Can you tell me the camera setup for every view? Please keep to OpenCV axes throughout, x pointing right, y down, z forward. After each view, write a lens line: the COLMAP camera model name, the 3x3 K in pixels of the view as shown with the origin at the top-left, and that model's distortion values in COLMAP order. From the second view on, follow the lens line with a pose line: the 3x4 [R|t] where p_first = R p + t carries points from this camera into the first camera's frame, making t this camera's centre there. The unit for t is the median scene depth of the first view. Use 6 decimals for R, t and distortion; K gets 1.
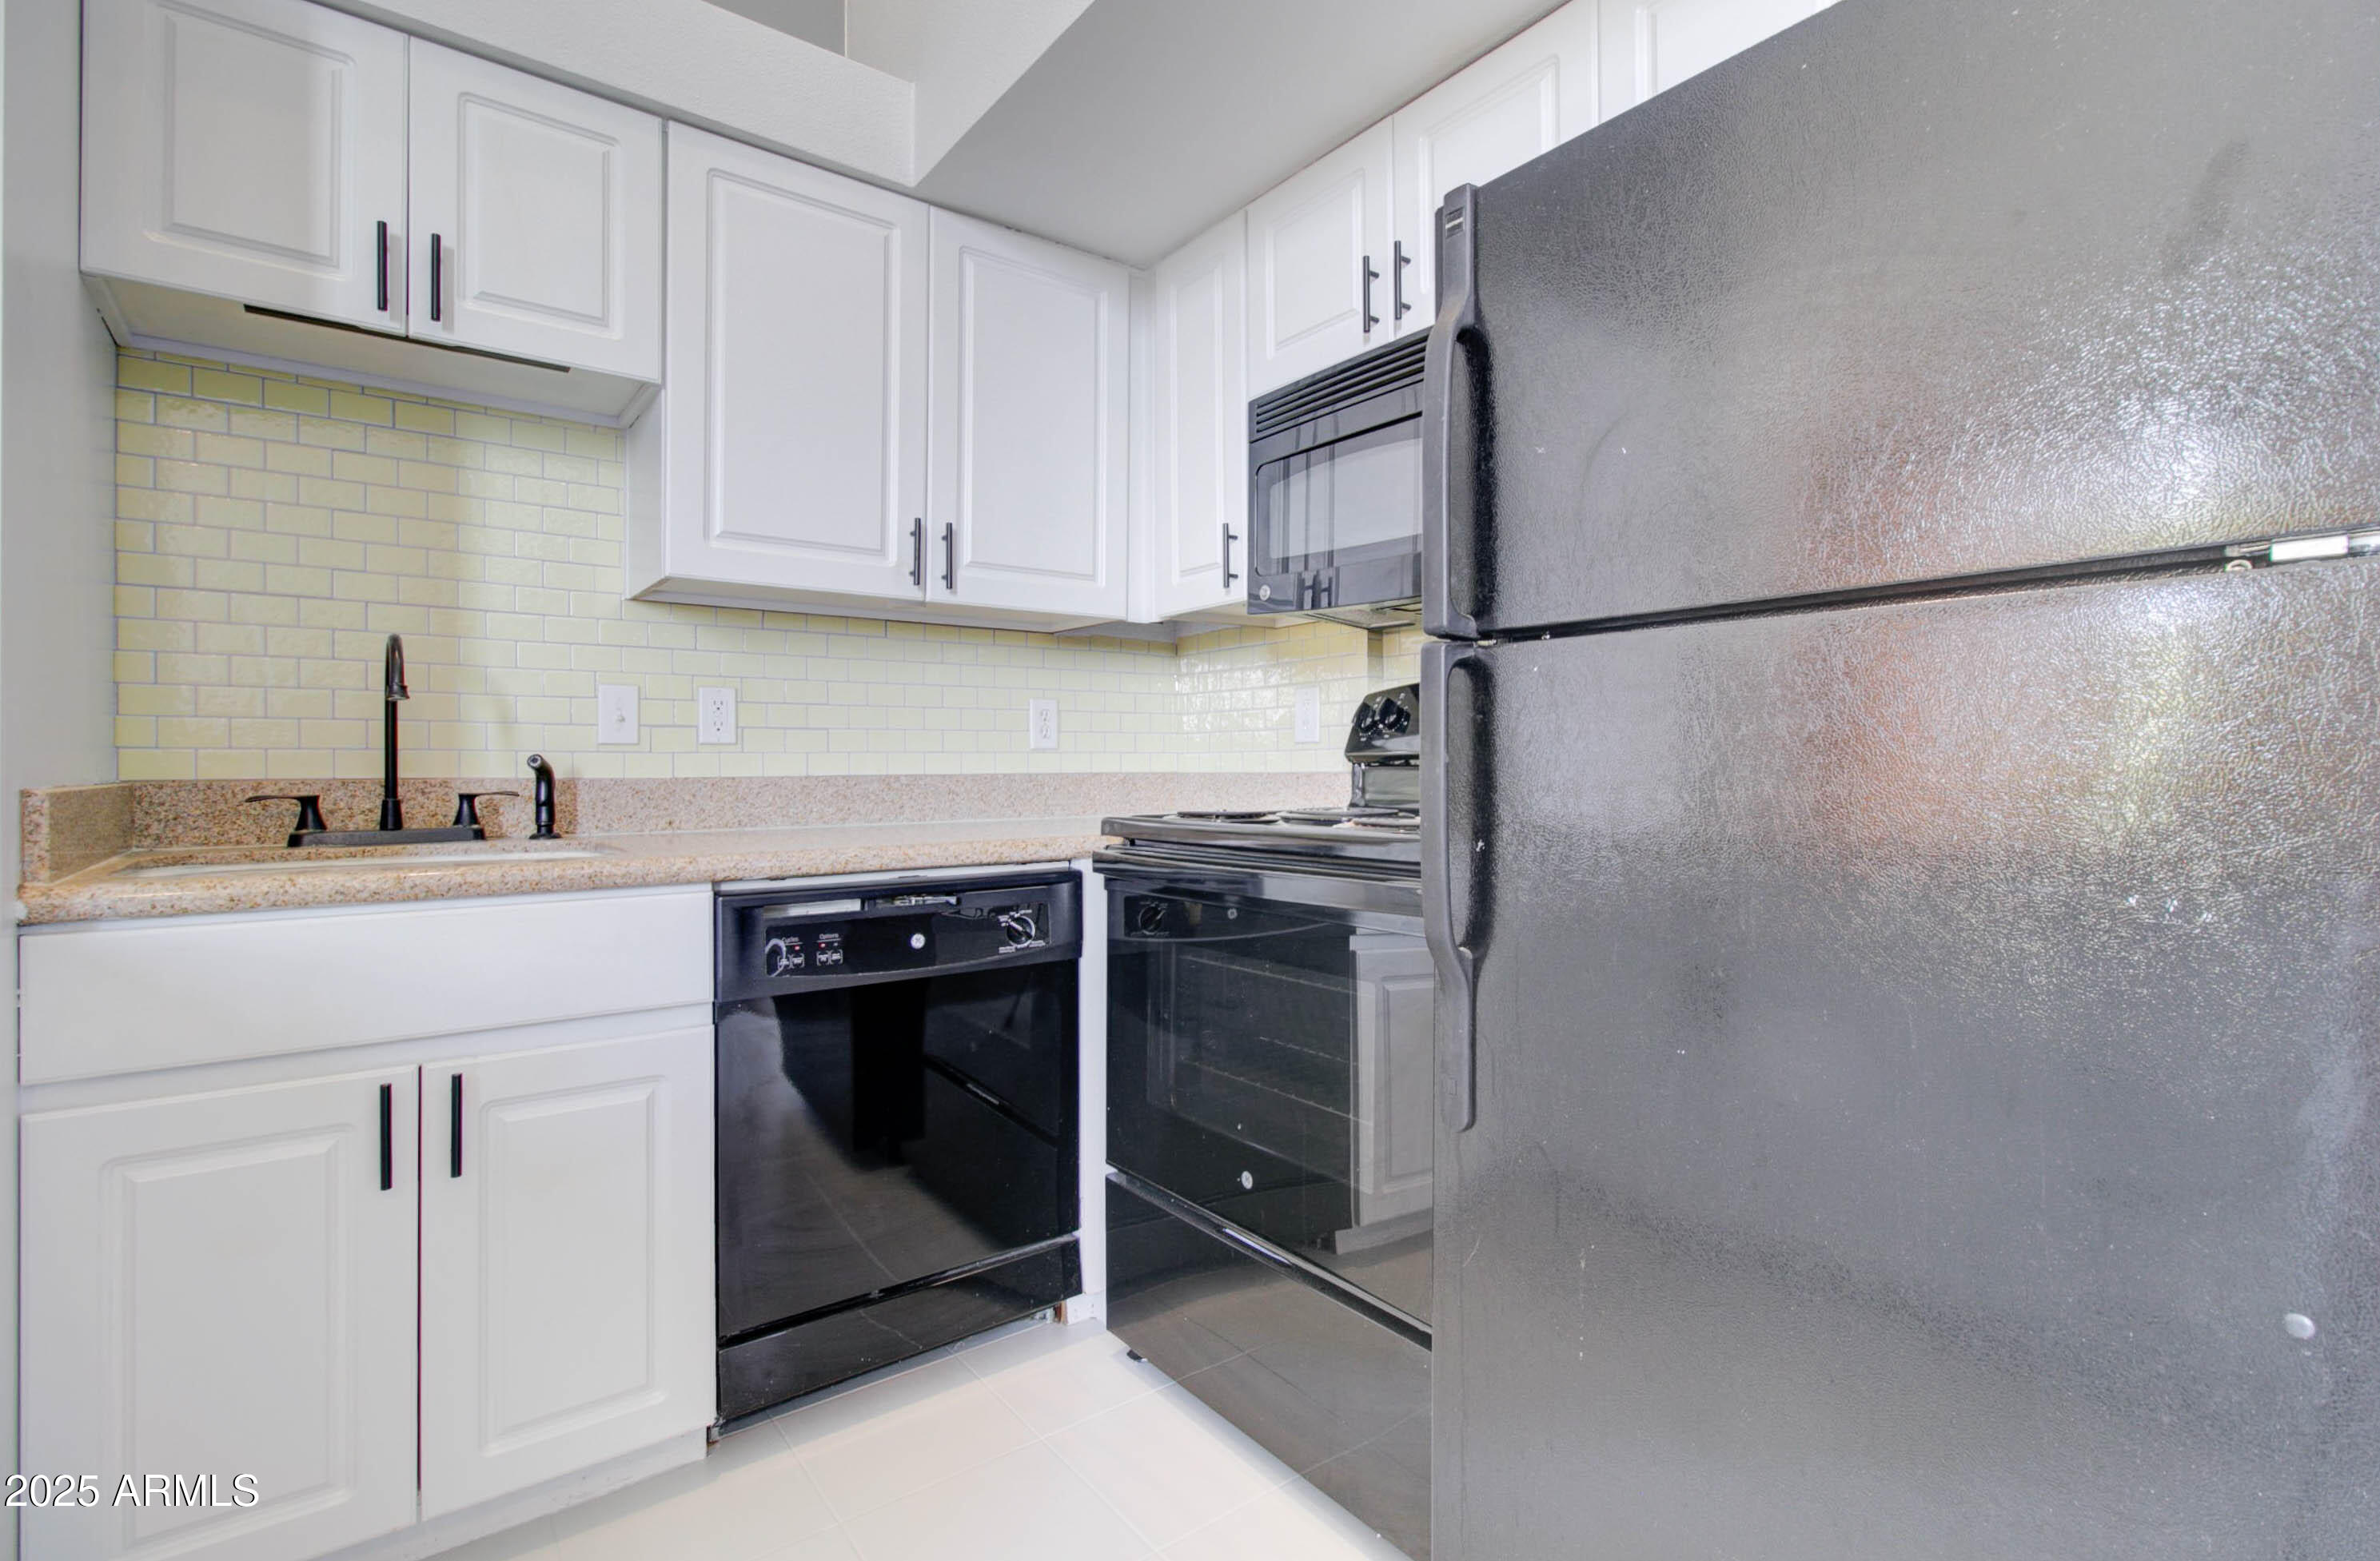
lens RADIAL K [[1100.8, 0, 1218.2], [0, 1100.8, 766.9], [0, 0, 1]] dist [-0.017582, 0.008417]
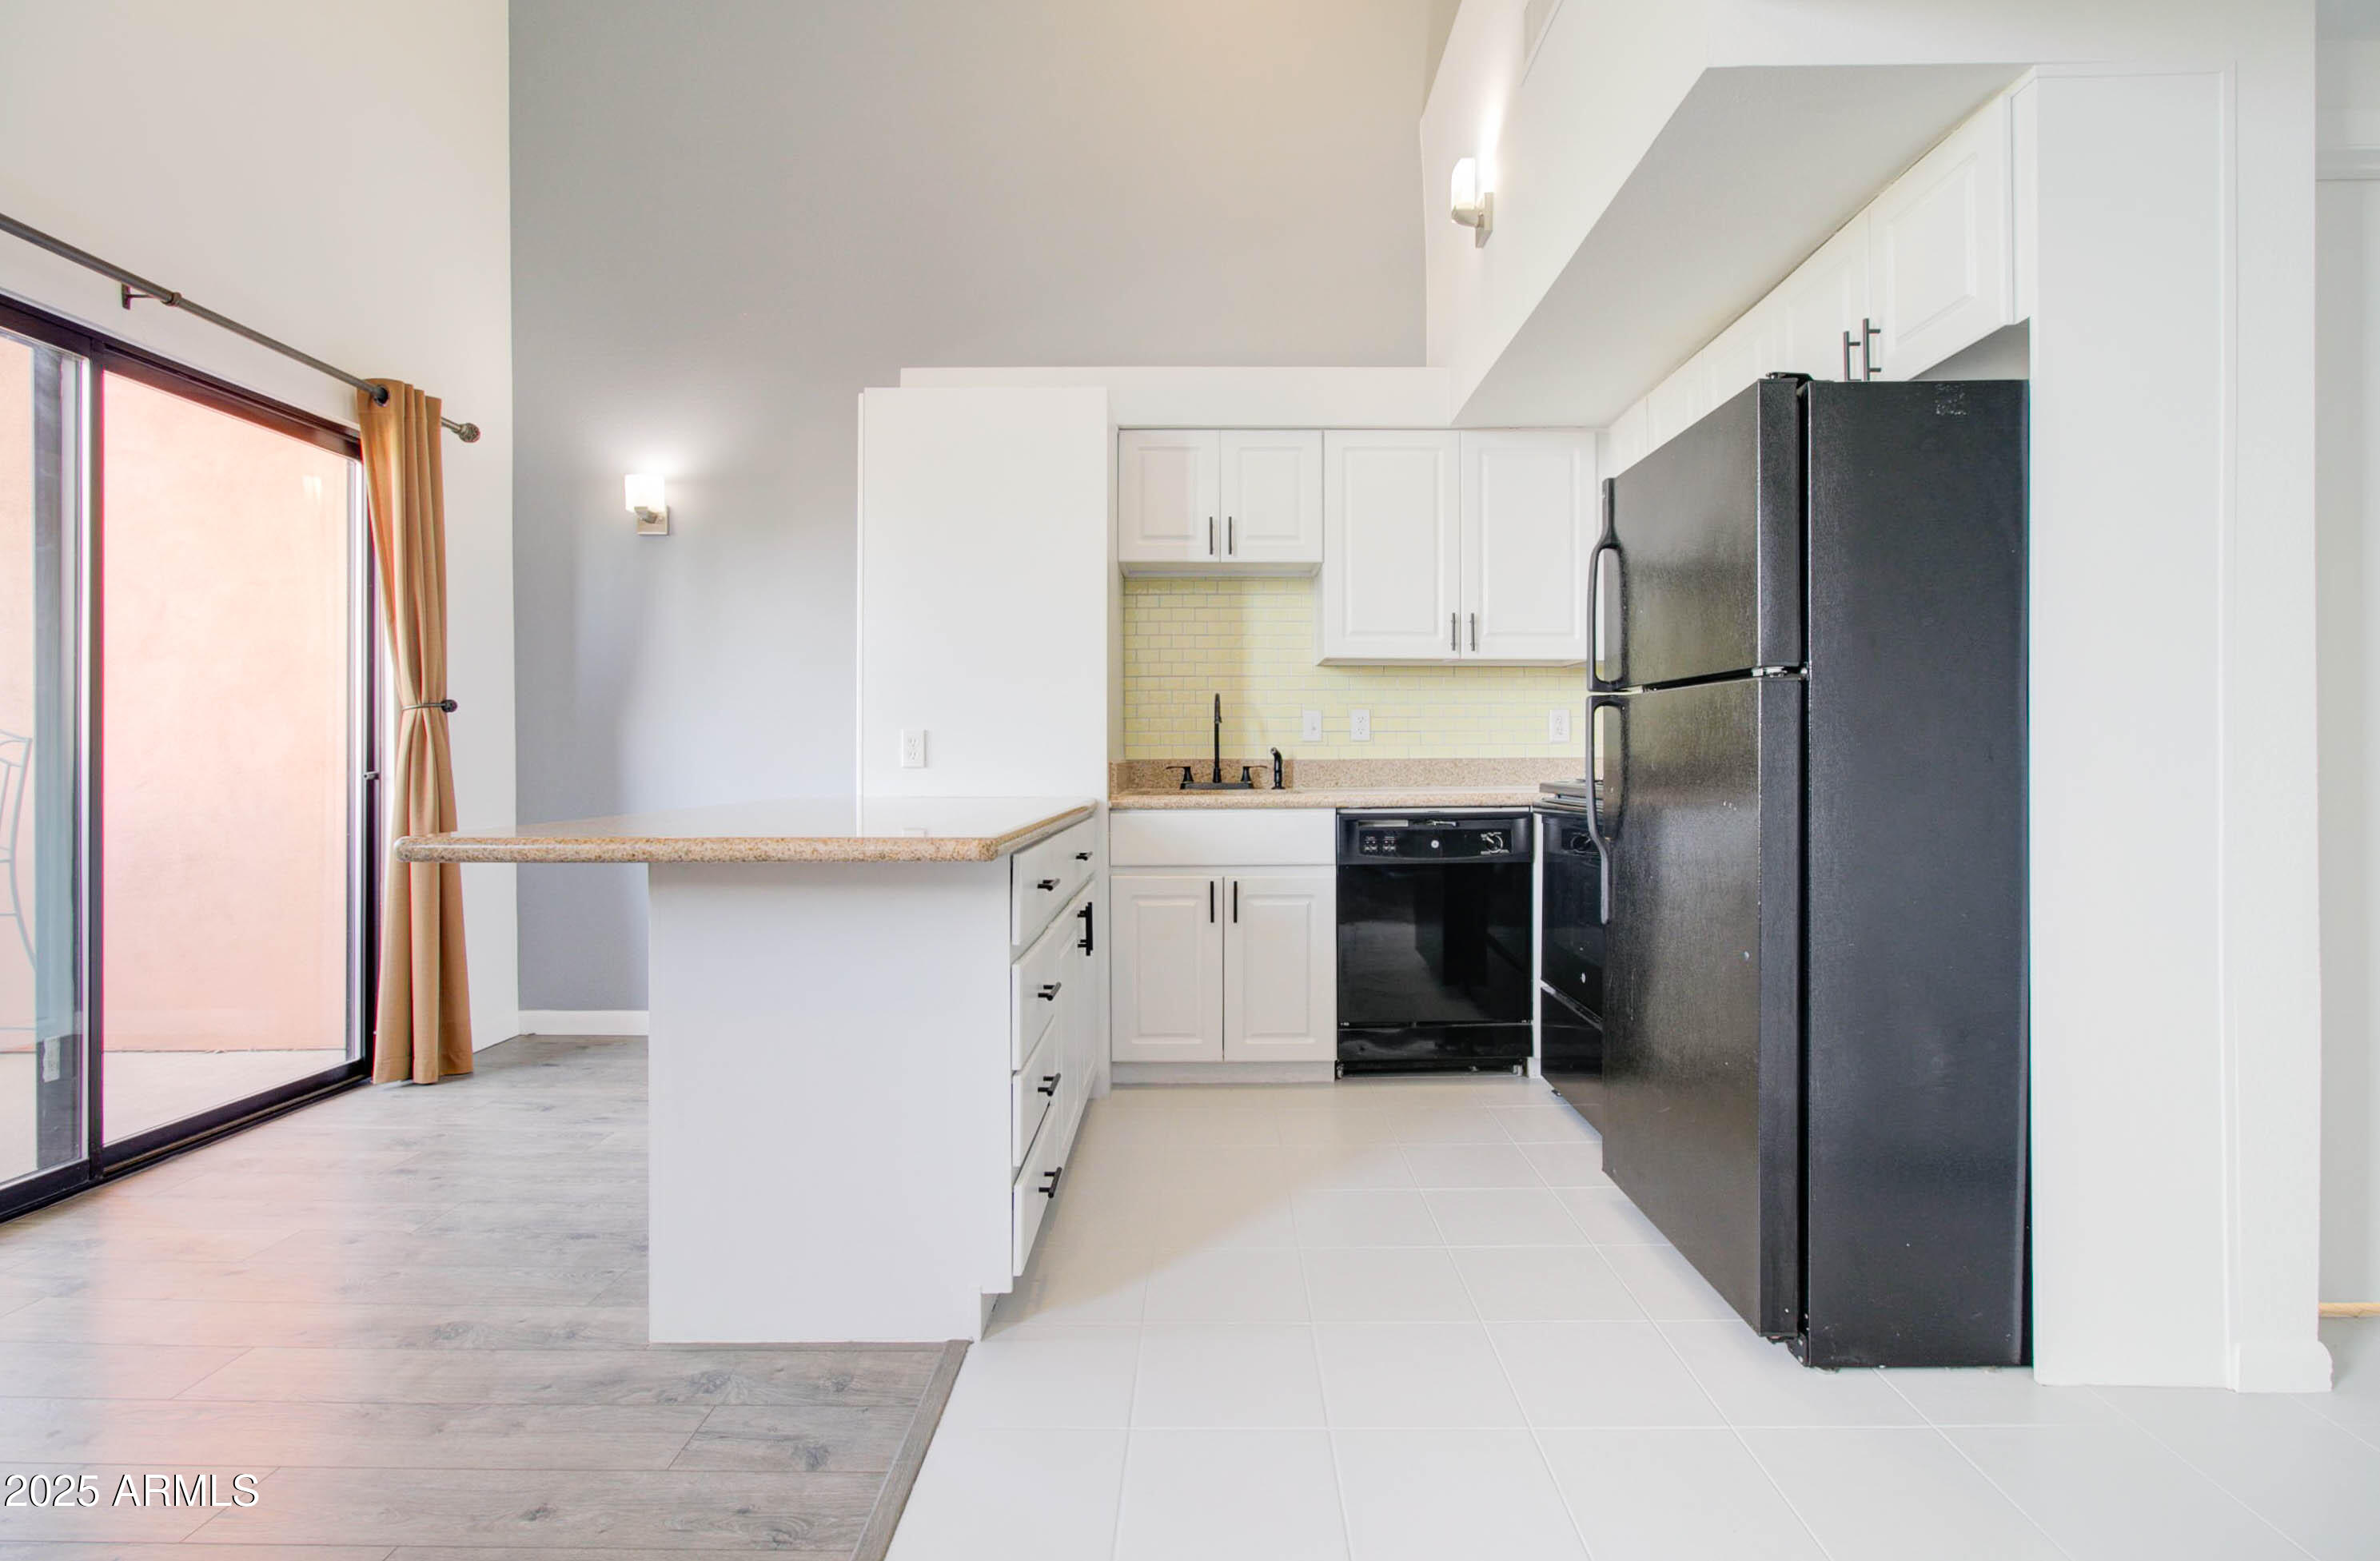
lens RADIAL K [[1114.4, 0, 1234.8], [0, 1114.4, 761.0], [0, 0, 1]] dist [-0.000597, -0.000136]
pose [[0.796452, 0.002355, -0.604697, 0.586476], [0.002929, 0.999966, 0.007753, -0.002458], [0.604695, -0.007946, 0.796418, -0.712680]]
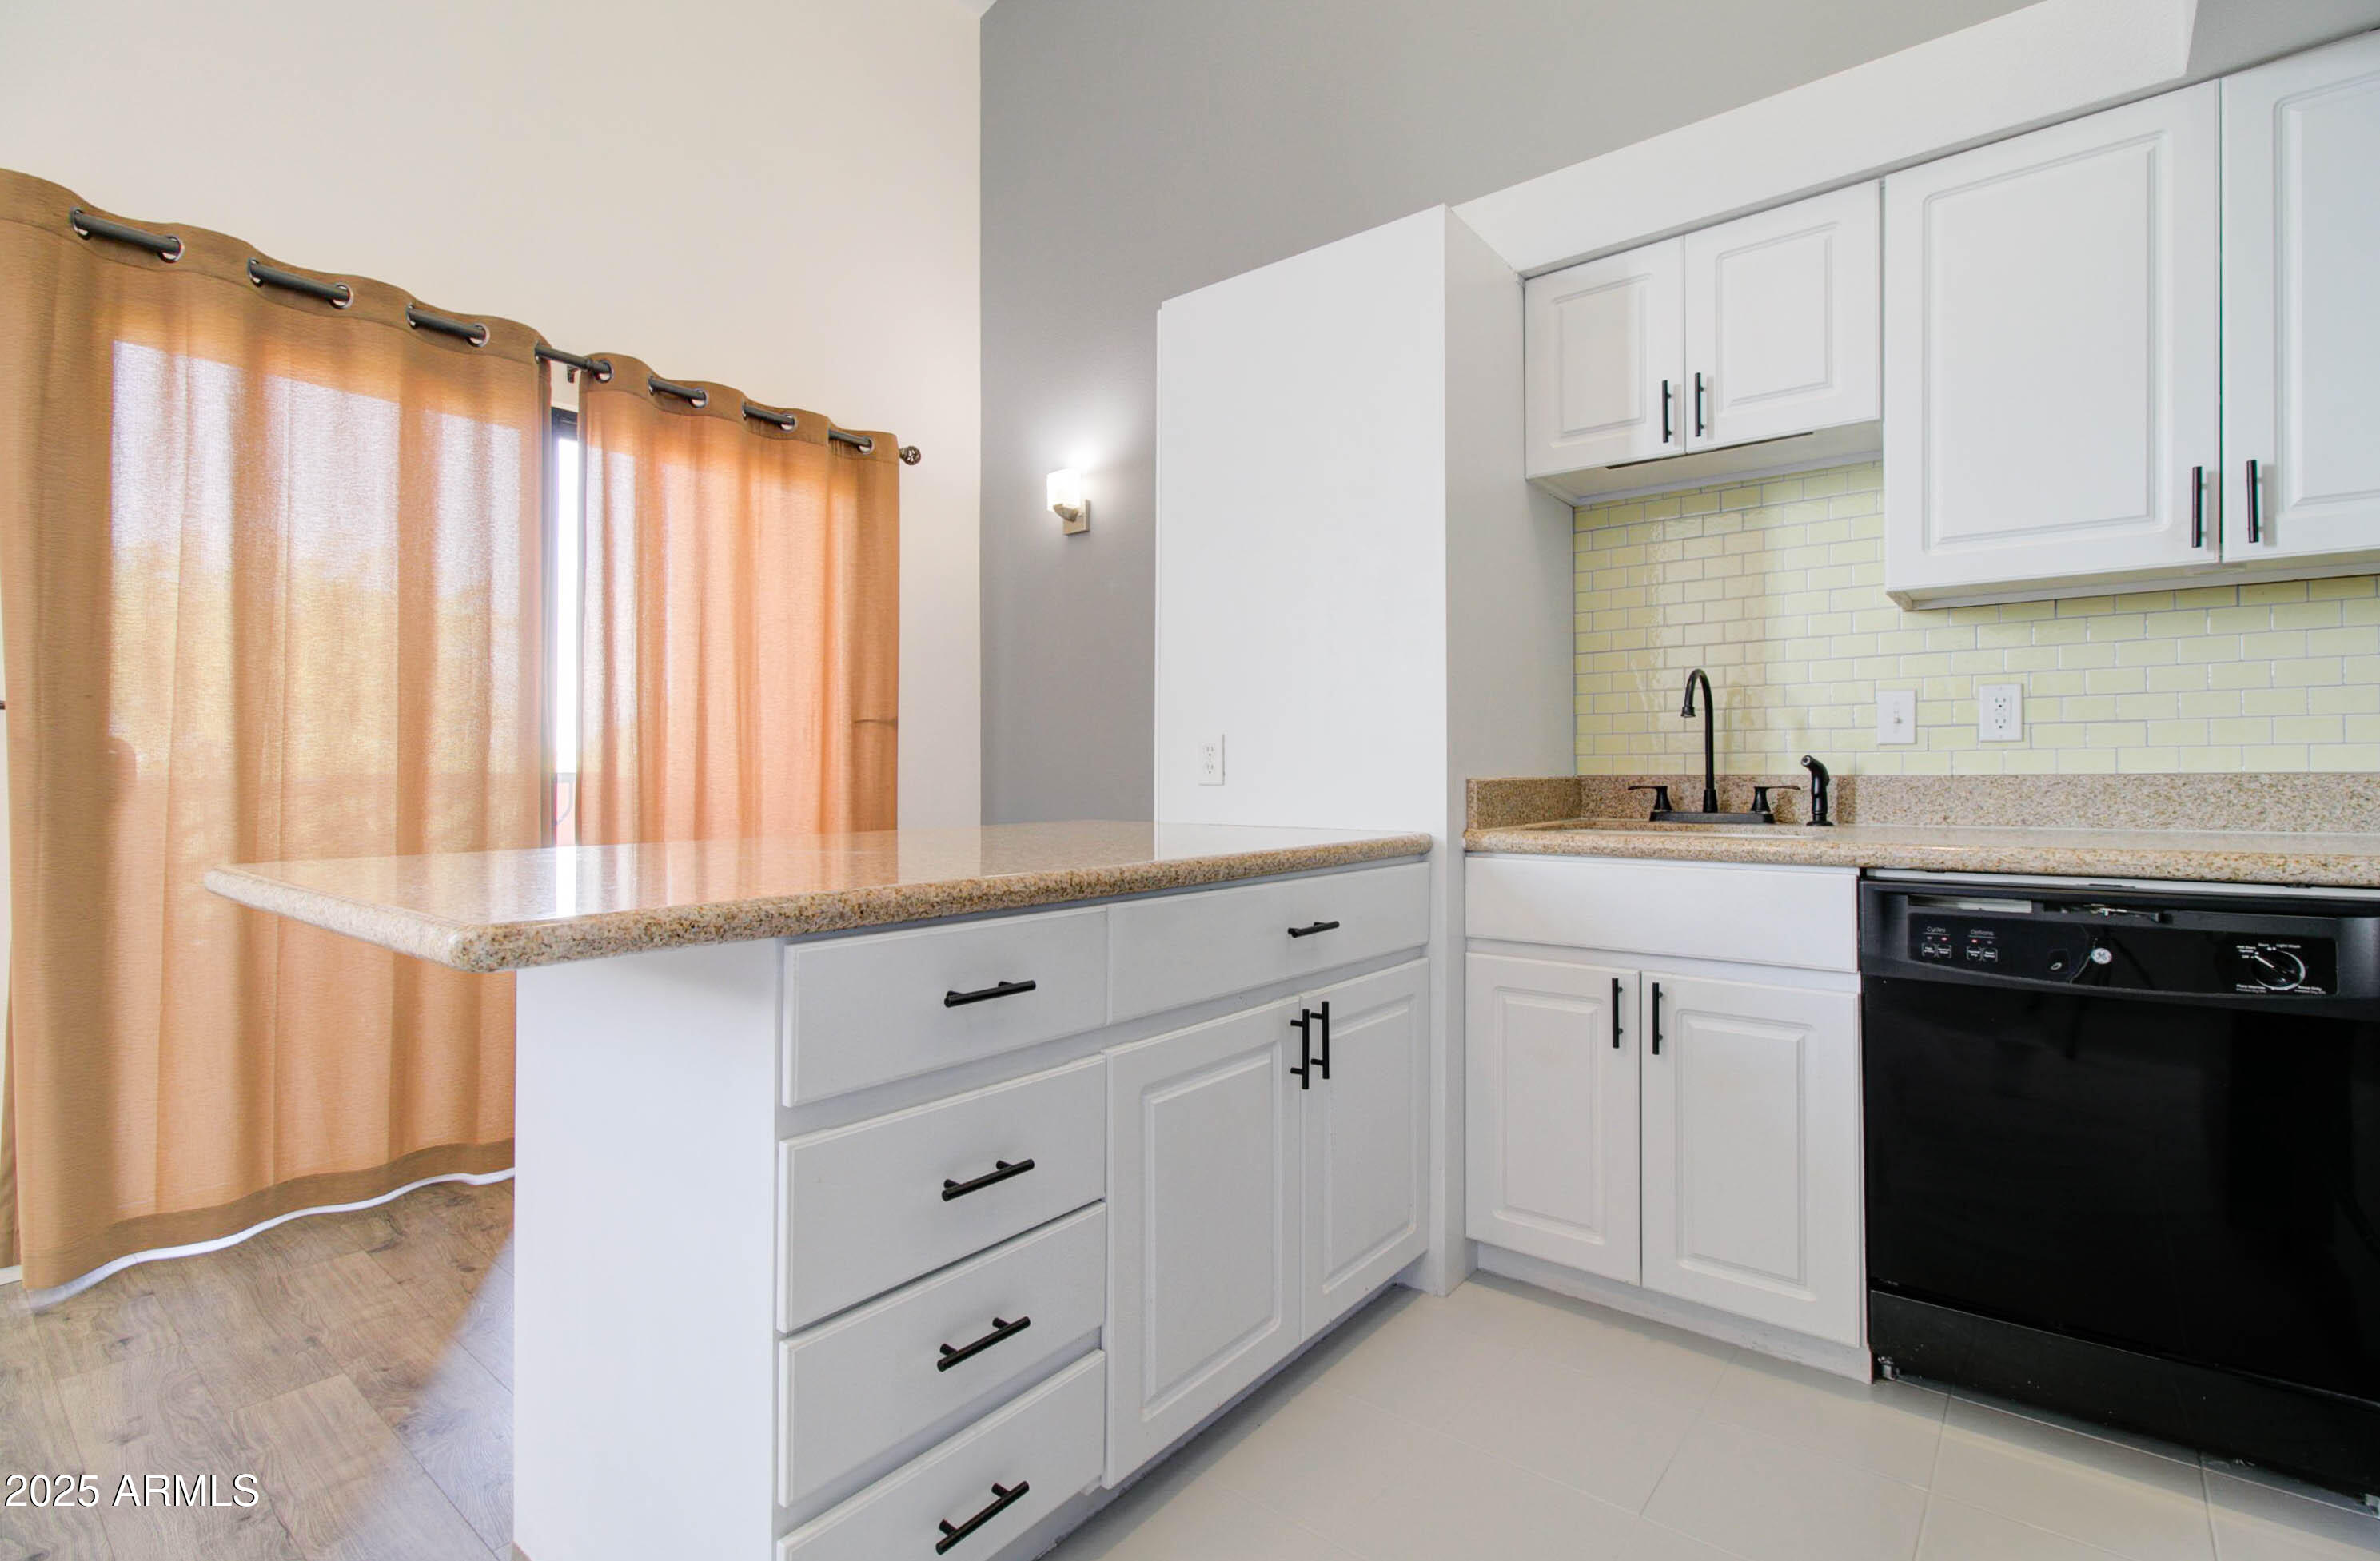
lens RADIAL K [[1111.6, 0, 1217.1], [0, 1111.6, 773.3], [0, 0, 1]] dist [0.017876, 0.000186]
pose [[0.250061, 0.001098, -0.968230, 0.413492], [0.005321, 0.999983, 0.002509, 0.002127], [0.968216, -0.005780, 0.250051, 0.062959]]
